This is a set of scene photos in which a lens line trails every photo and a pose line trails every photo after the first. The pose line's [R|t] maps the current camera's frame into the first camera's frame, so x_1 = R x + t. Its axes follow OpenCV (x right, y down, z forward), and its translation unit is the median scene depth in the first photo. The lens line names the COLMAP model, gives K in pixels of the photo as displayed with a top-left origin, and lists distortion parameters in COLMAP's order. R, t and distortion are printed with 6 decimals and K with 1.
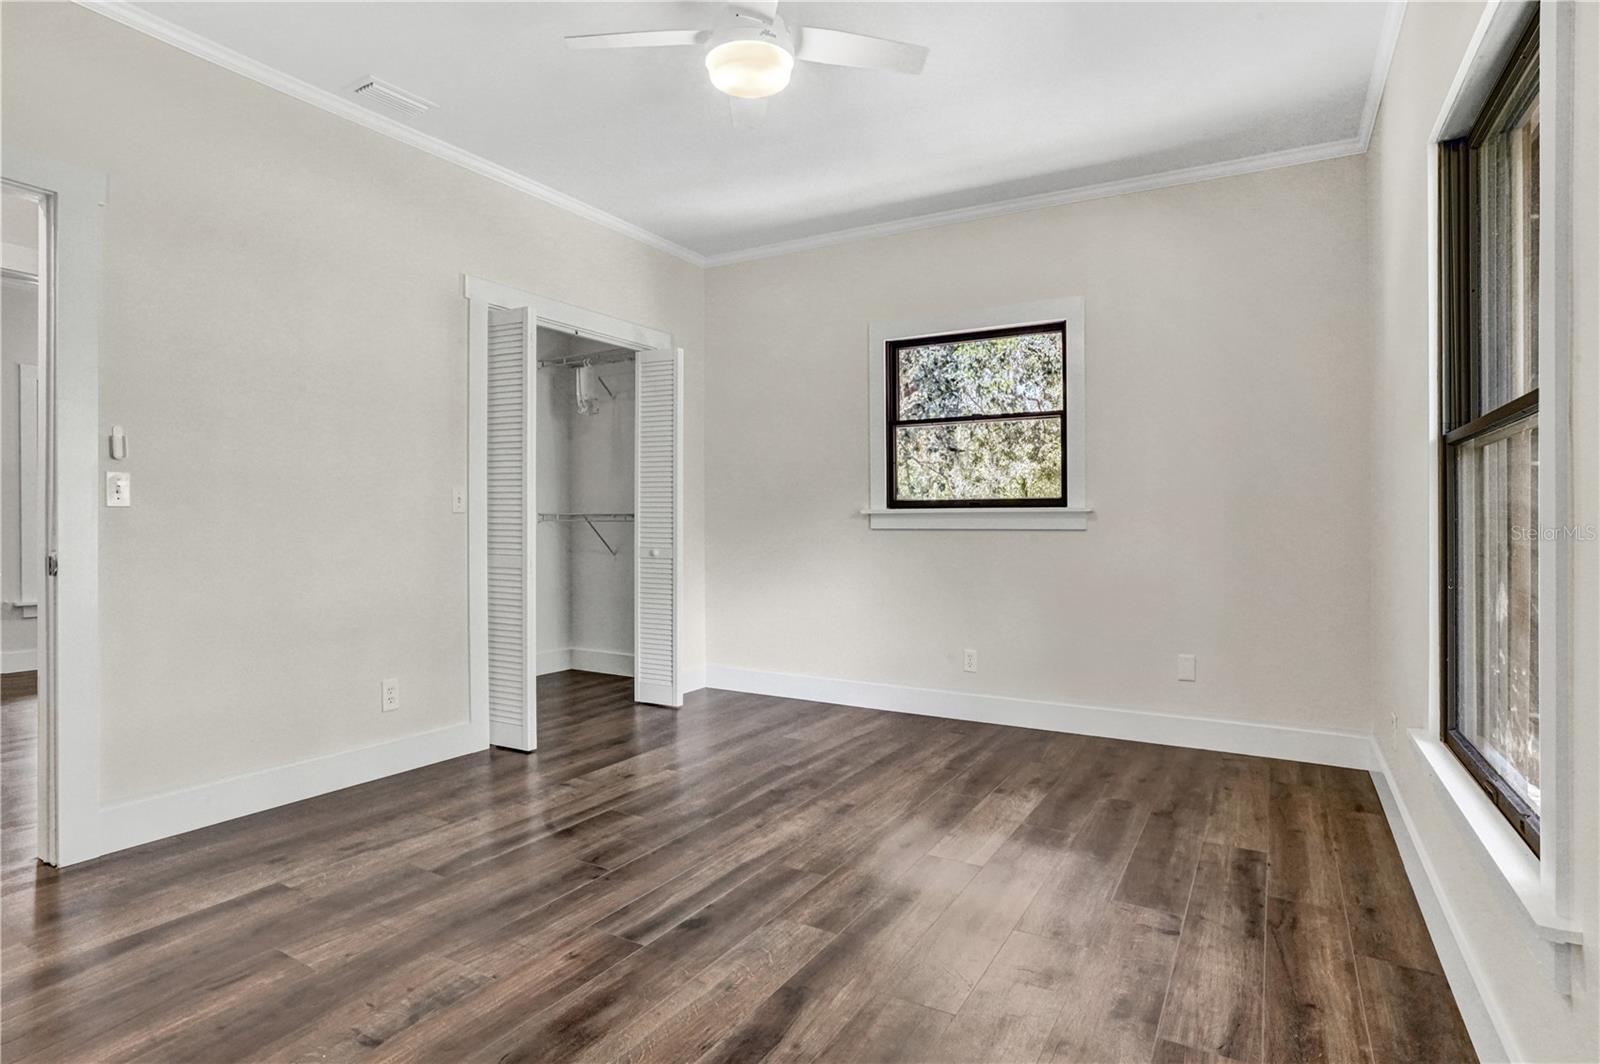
lens RADIAL K [[822.9, 0, 791.7], [0, 822.9, 531.1], [0, 0, 1]] dist [-0.000131, -0.000489]
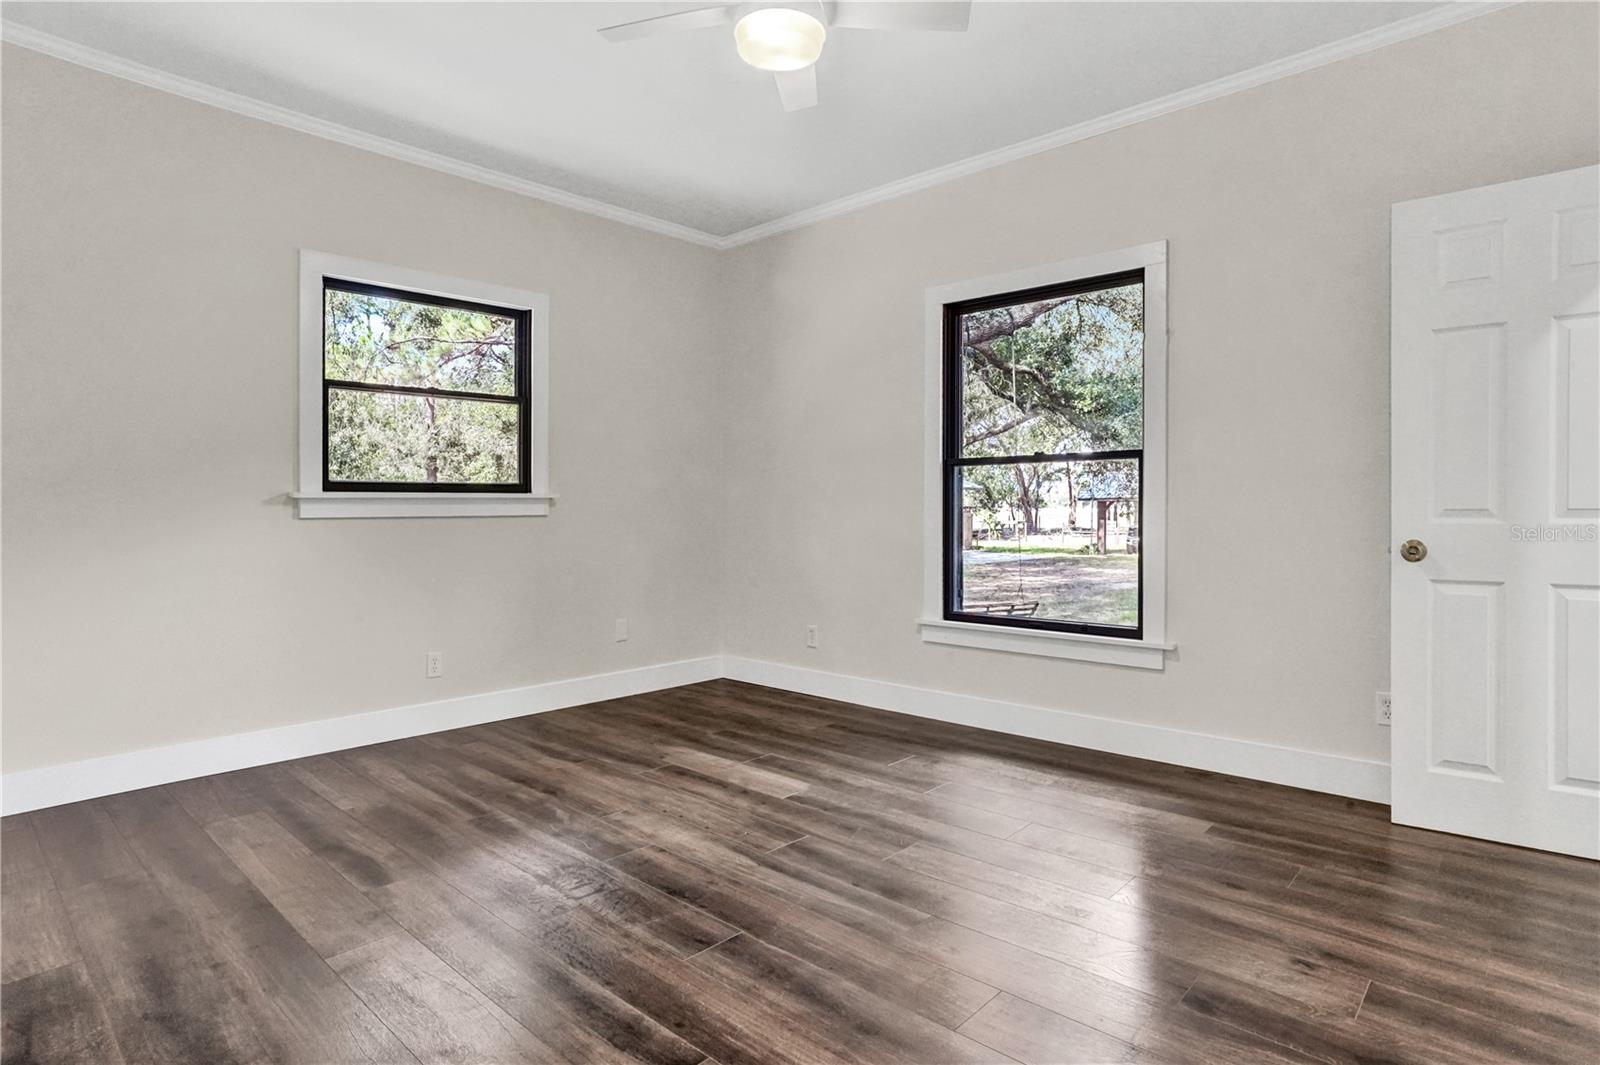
lens RADIAL K [[825.6, 0, 789.1], [0, 825.6, 524.5], [0, 0, 1]] dist [-0.000034, 0.000245]
pose [[0.218828, -0.007272, 0.975736, -0.832506], [0.002955, 0.999973, 0.006790, 0.004076], [-0.975759, 0.001397, 0.218843, 0.645524]]
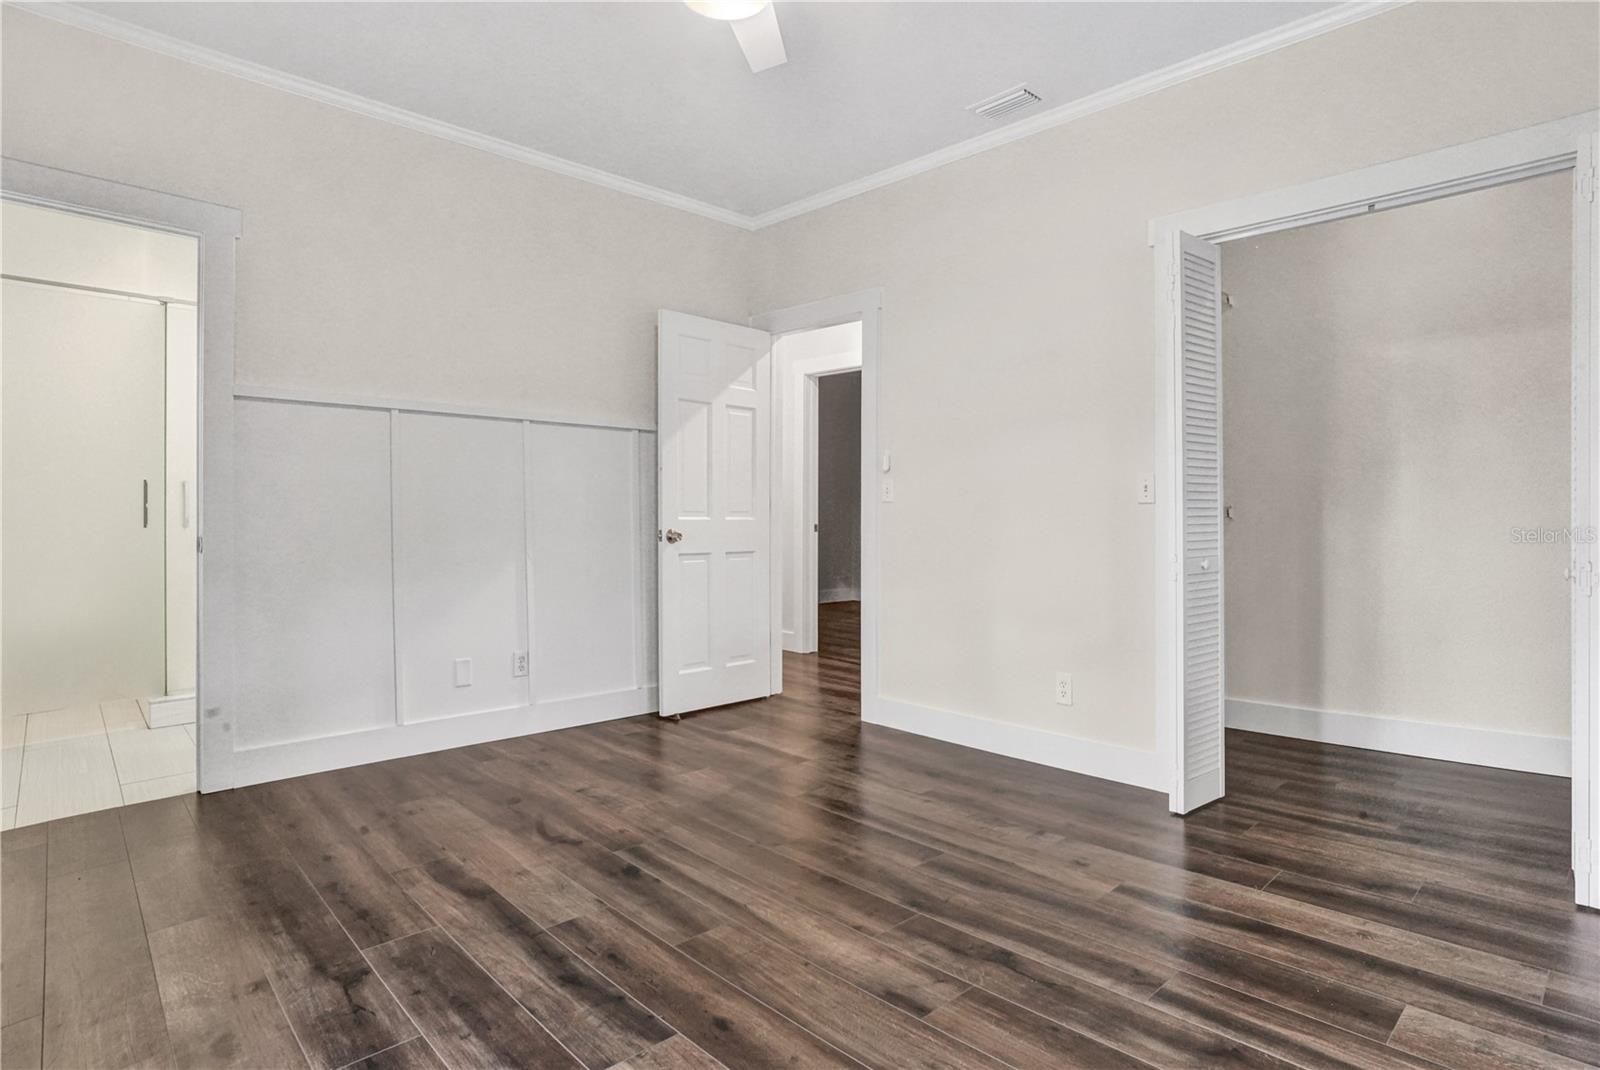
lens RADIAL K [[822.9, 0, 797.2], [0, 822.9, 530.1], [0, 0, 1]] dist [-0.000131, -0.000489]
pose [[-0.278536, 0.001132, -0.960425, 0.651746], [-0.002862, 0.999994, 0.002009, 0.003036], [0.960422, 0.003308, -0.278531, 1.103437]]
